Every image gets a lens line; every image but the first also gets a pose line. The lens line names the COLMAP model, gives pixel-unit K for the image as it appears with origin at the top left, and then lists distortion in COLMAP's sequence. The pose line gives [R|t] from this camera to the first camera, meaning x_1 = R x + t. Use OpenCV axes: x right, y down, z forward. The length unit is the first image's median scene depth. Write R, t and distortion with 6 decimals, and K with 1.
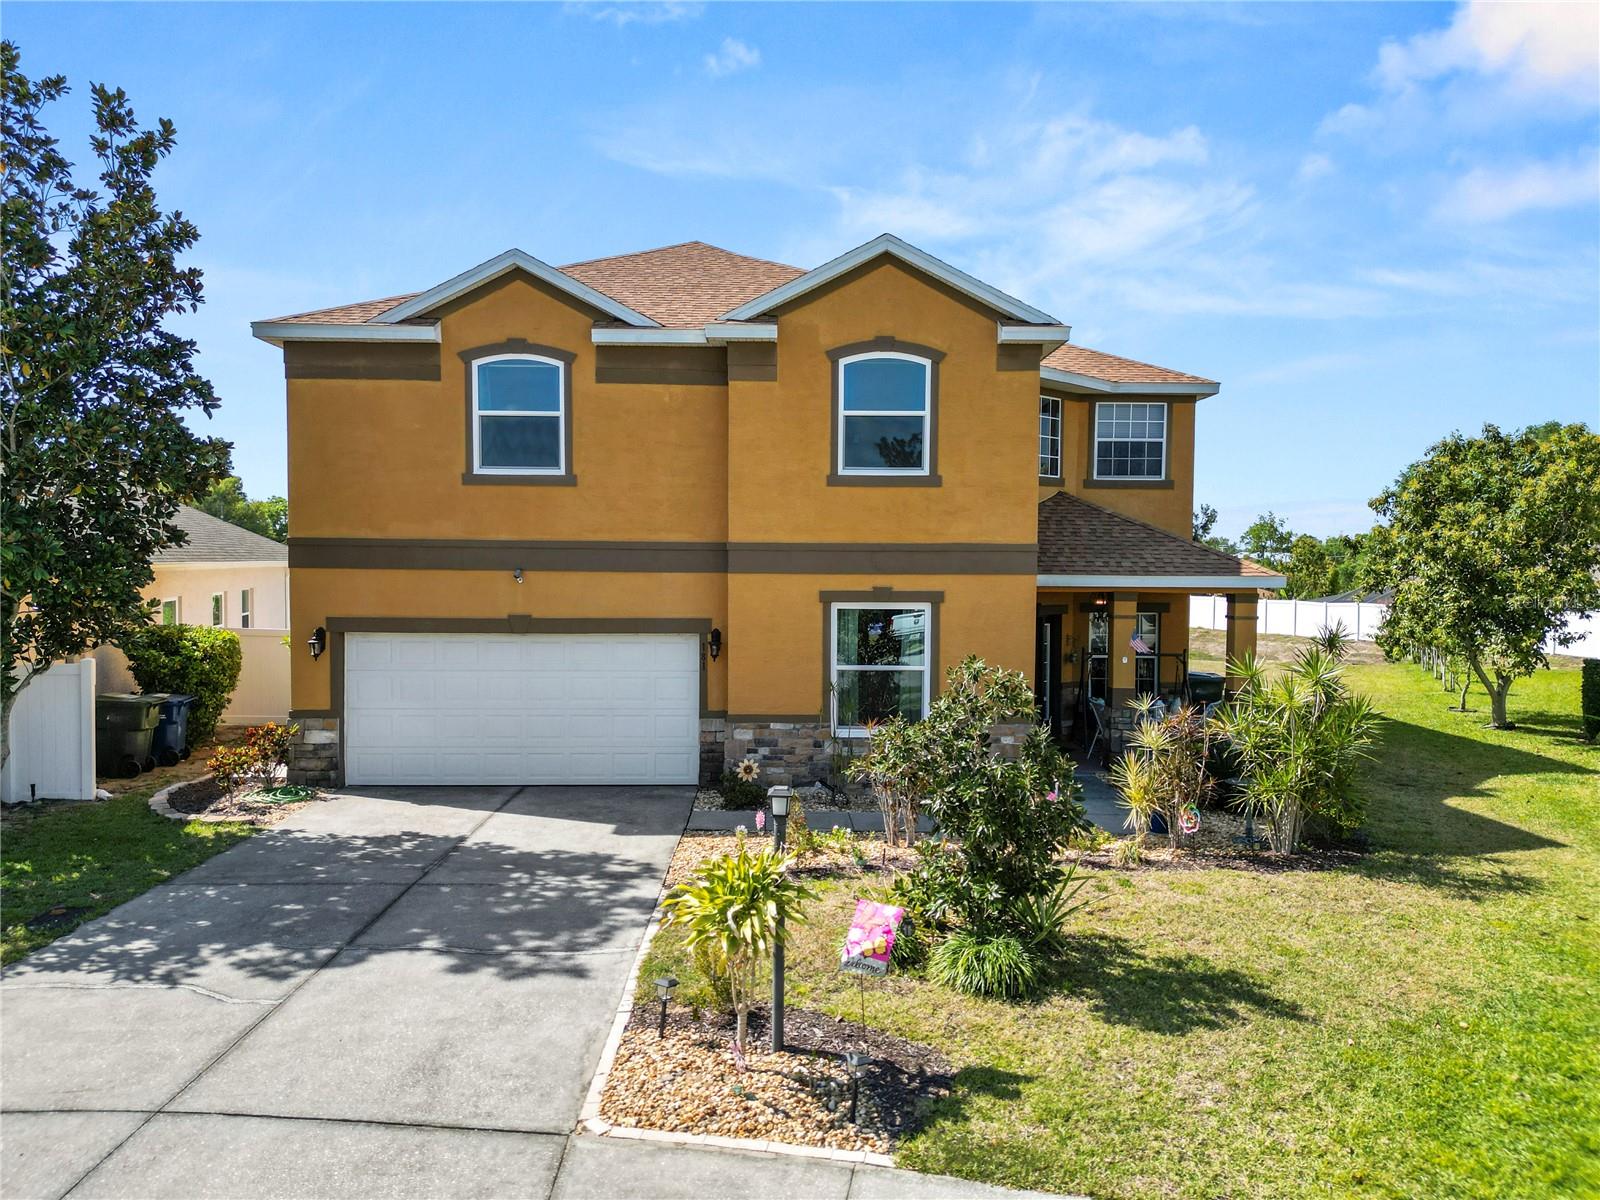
lens RADIAL K [[1115.2, 0, 796.0], [0, 1115.2, 598.6], [0, 0, 1]] dist [0.042203, -0.029767]
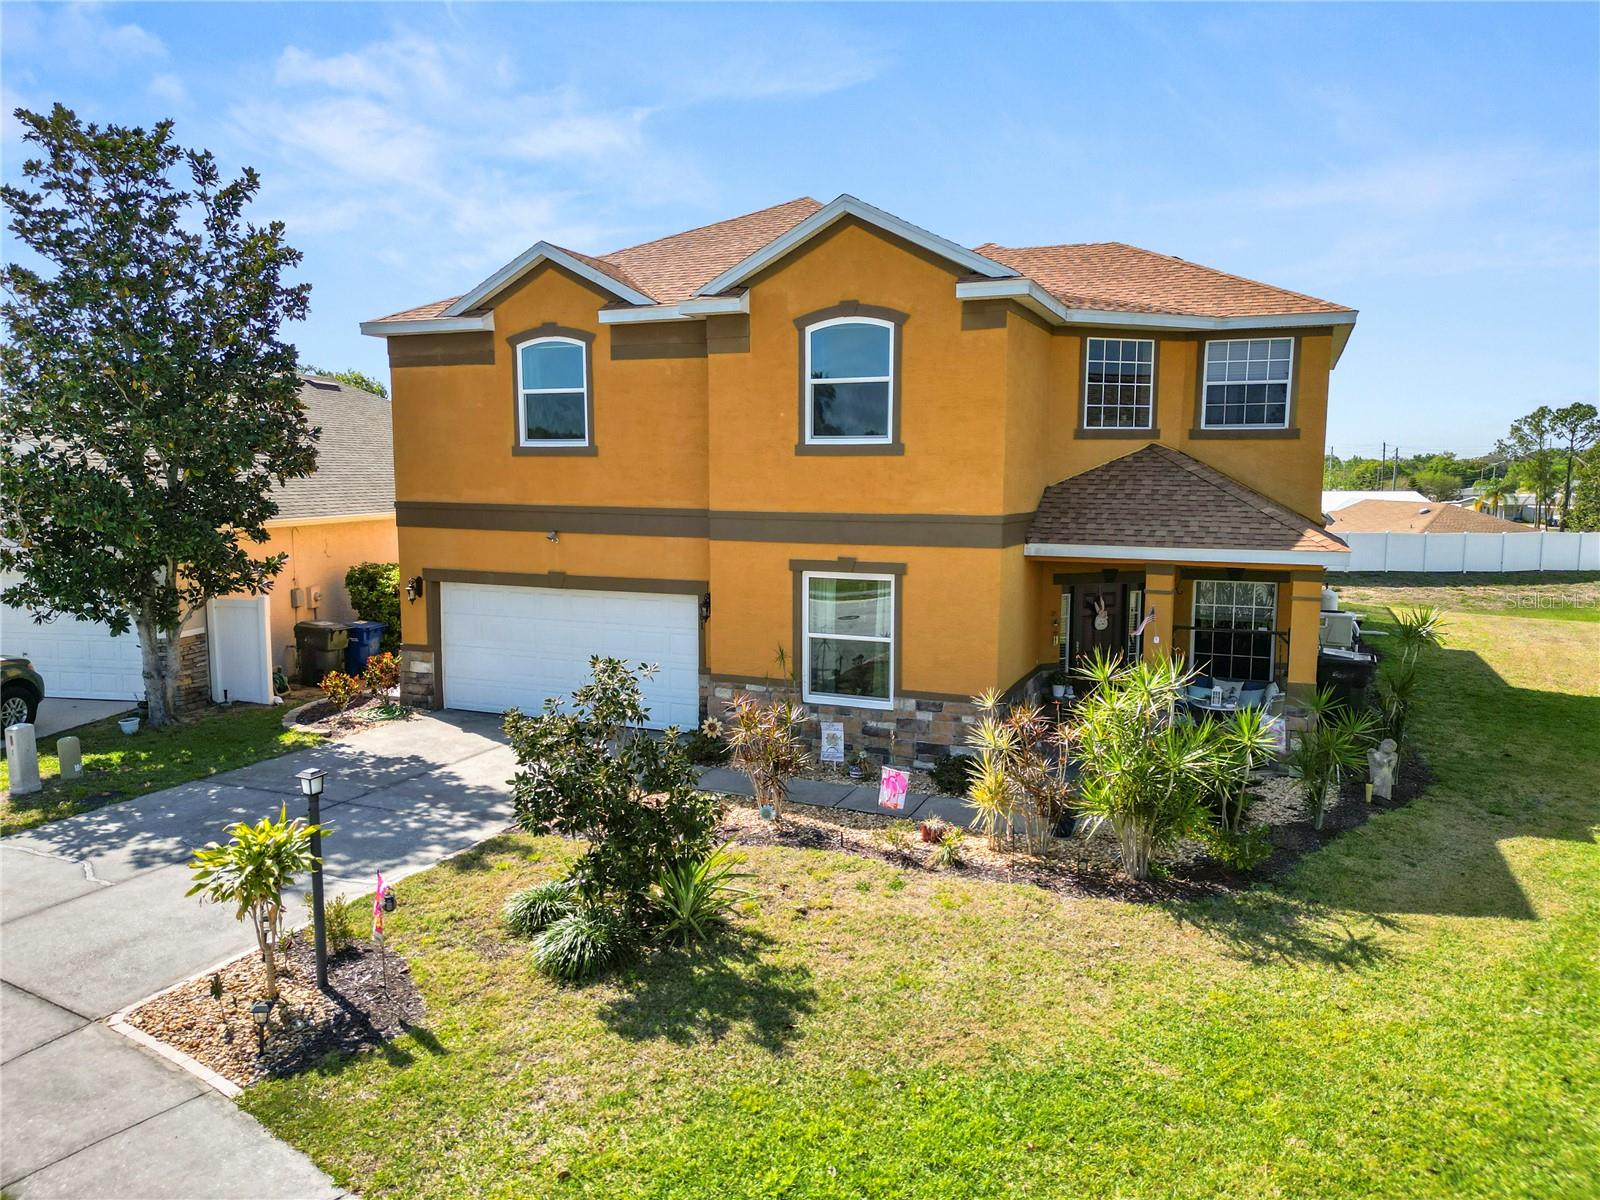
lens RADIAL K [[1115.2, 0, 799.1], [0, 1115.2, 602.2], [0, 0, 1]] dist [0.042203, -0.029767]
pose [[0.915255, 0.044011, -0.400464, 0.440317], [-0.012010, 0.996554, 0.082073, -0.051795], [0.402696, -0.070308, 0.912629, 0.072299]]
